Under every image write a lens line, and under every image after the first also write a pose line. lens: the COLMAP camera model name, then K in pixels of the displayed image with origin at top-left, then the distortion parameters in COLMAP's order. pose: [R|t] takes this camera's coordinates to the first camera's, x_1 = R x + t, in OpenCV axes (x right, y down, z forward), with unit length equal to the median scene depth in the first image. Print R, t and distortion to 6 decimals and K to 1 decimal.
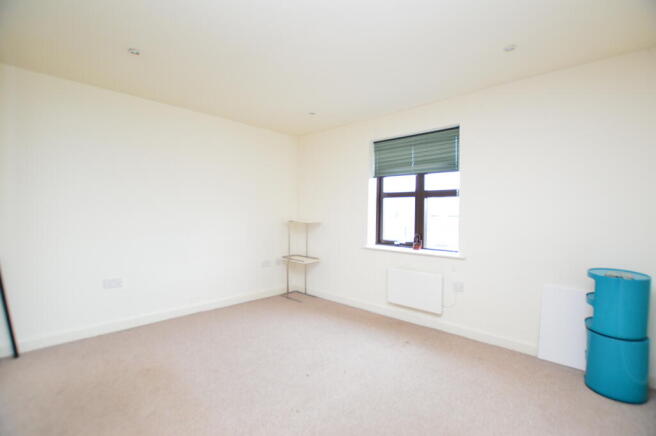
lens RADIAL K [[311.1, 0, 328.0], [0, 311.1, 218.0], [0, 0, 1]] dist [-0.001072, -0.000519]
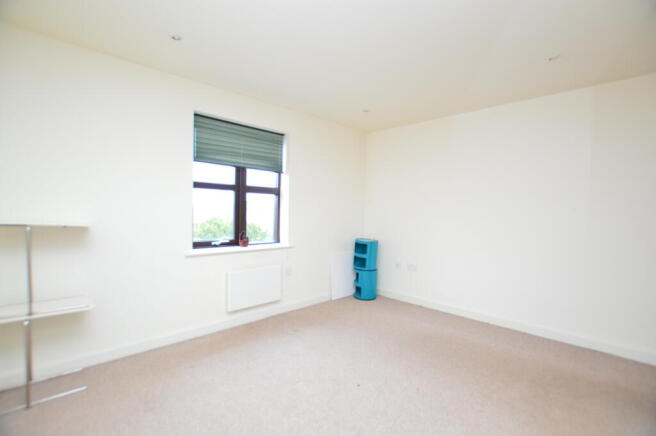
lens RADIAL K [[311.1, 0, 328.0], [0, 311.1, 218.0], [0, 0, 1]] dist [-0.001072, -0.000519]
pose [[0.010704, -0.036830, 0.999264, -0.660067], [-0.011778, 0.999247, 0.036956, -0.024917], [-0.999873, -0.012165, 0.010262, 0.724981]]
